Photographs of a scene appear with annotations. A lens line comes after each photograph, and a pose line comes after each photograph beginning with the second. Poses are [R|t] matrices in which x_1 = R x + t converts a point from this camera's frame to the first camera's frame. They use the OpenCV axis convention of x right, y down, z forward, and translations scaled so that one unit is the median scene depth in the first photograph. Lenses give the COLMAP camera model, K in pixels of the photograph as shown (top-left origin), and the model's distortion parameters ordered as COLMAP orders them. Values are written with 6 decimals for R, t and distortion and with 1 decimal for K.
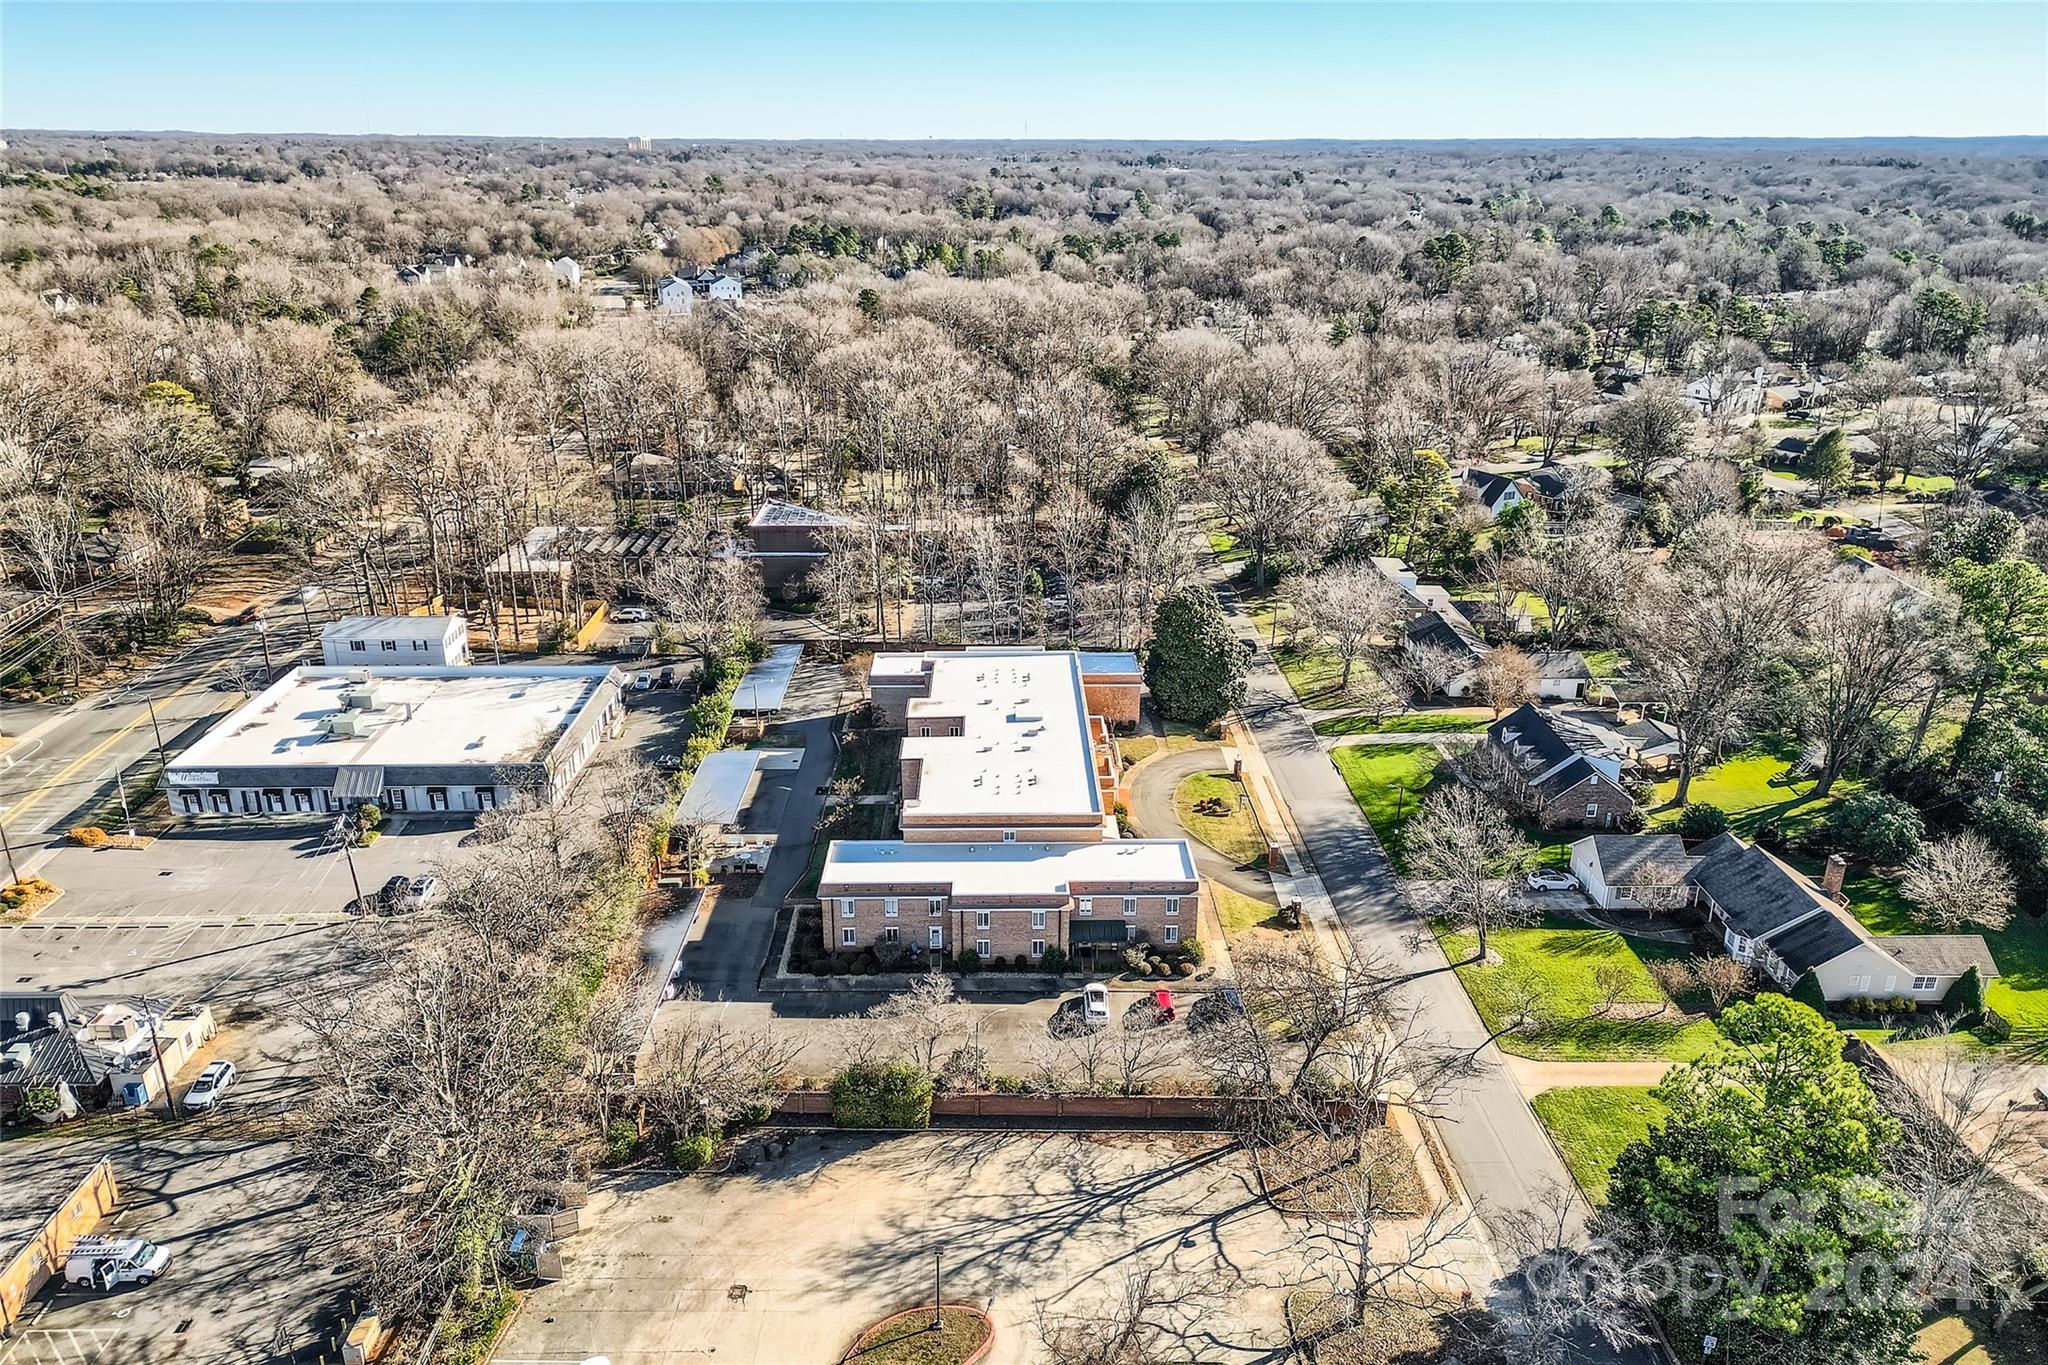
lens RADIAL K [[1418.6, 0, 1021.8], [0, 1418.6, 676.5], [0, 0, 1]] dist [0.093127, -0.103767]
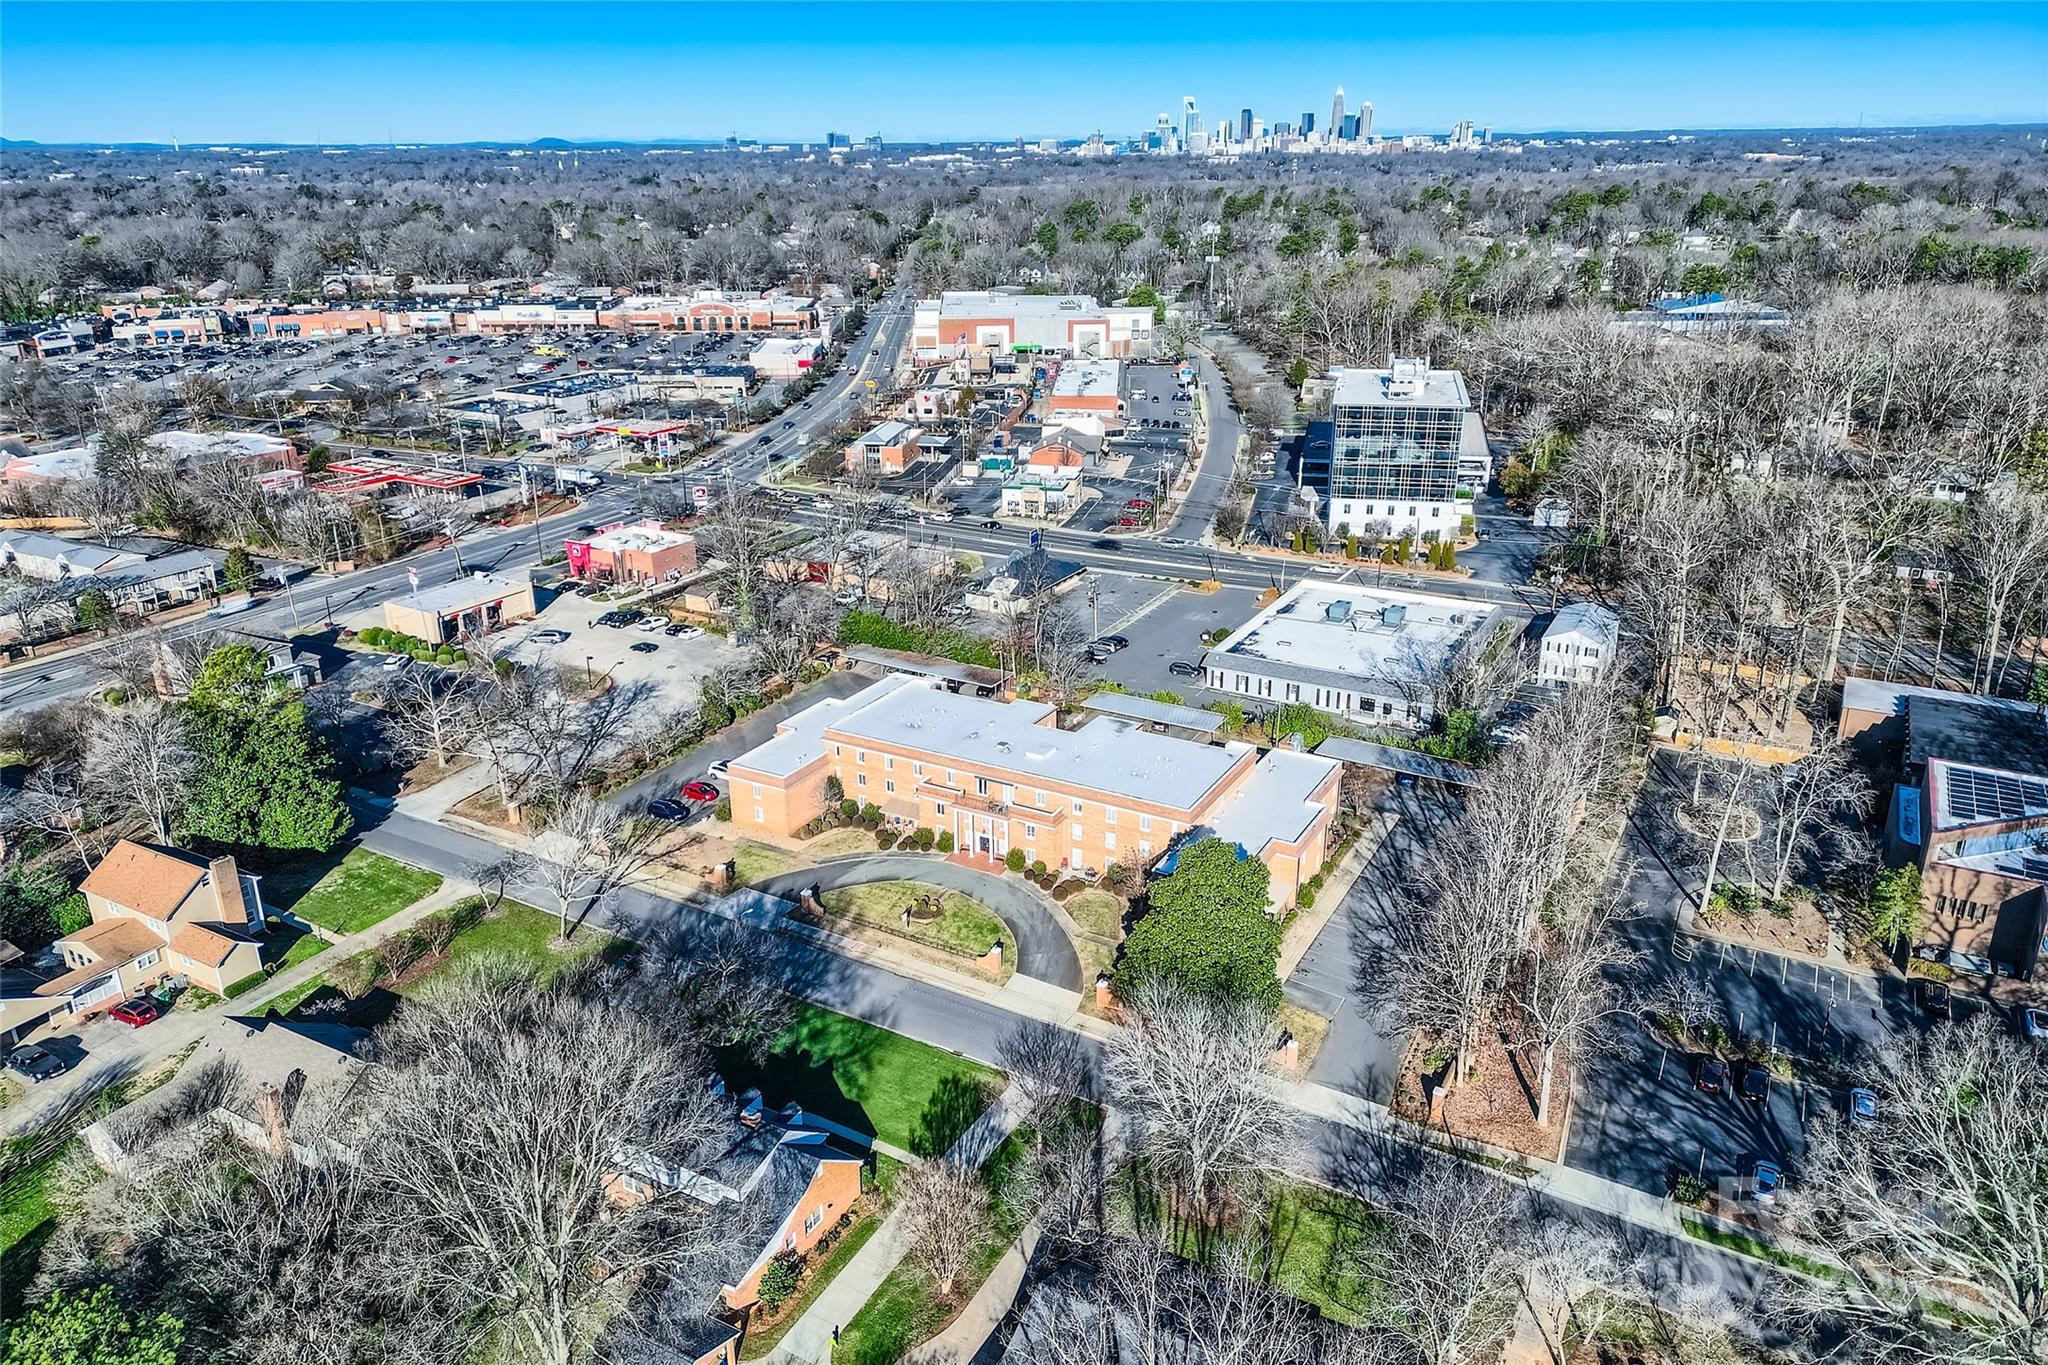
lens RADIAL K [[1418.6, 0, 1021.8], [0, 1418.6, 676.5], [0, 0, 1]] dist [0.093127, -0.103767]
pose [[-0.509957, 0.302774, -0.805153, 0.812141], [-0.299678, 0.814836, 0.496221, -0.513962], [0.806310, 0.494339, -0.324797, 1.303119]]
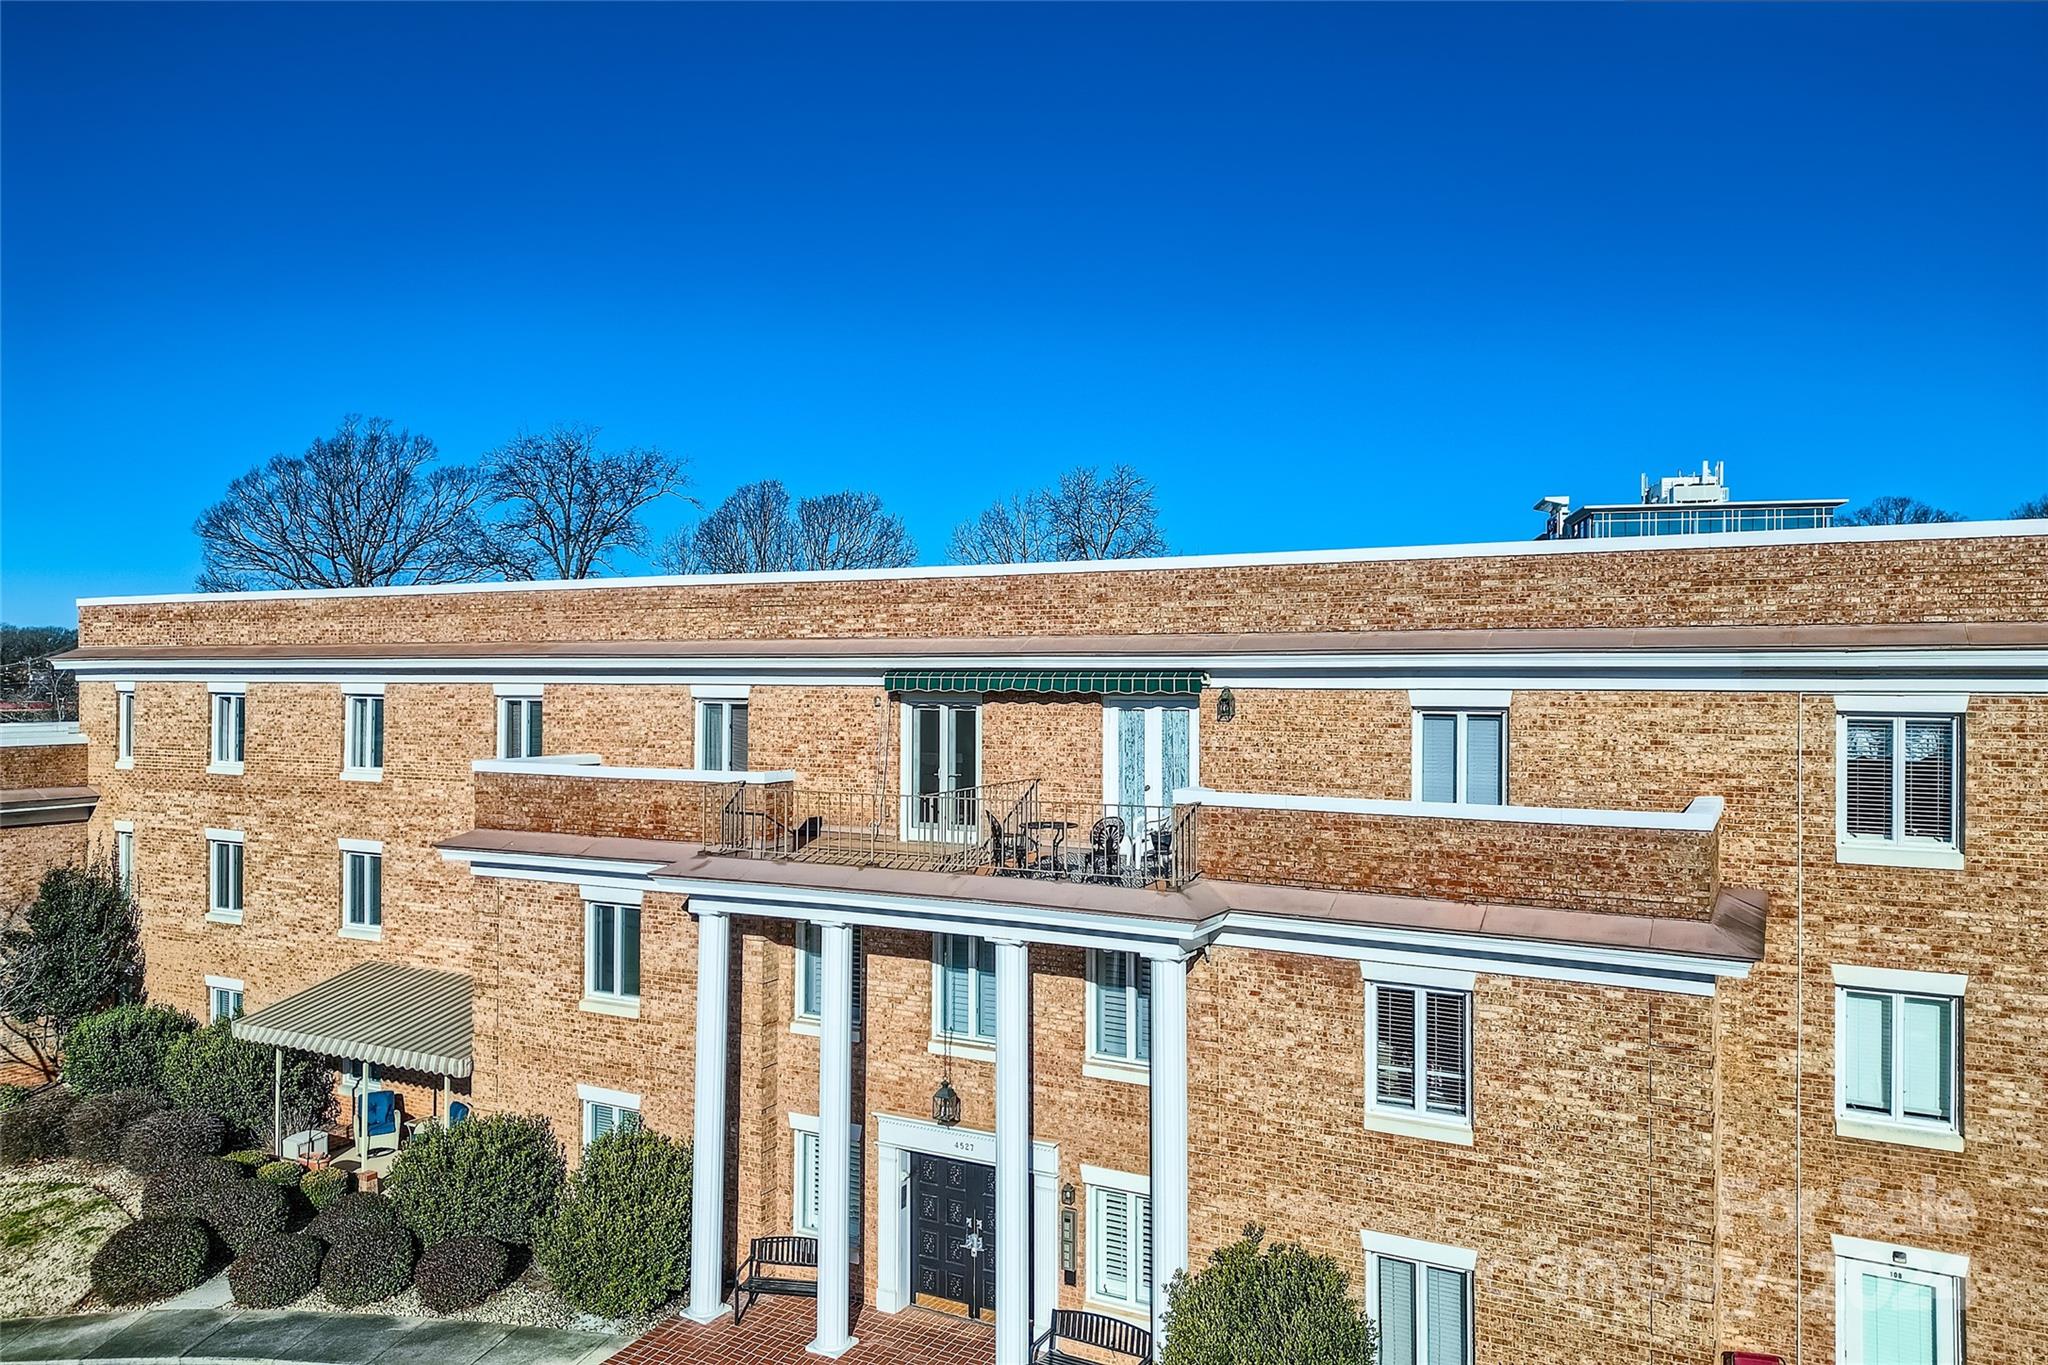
lens RADIAL K [[1418.6, 0, 1021.8], [0, 1418.6, 676.5], [0, 0, 1]] dist [0.093127, -0.103767]
pose [[-0.488078, -0.006987, -0.872772, 0.160528], [-0.314634, 0.934143, 0.168474, 0.019173], [0.814116, 0.356832, -0.458133, 1.059814]]
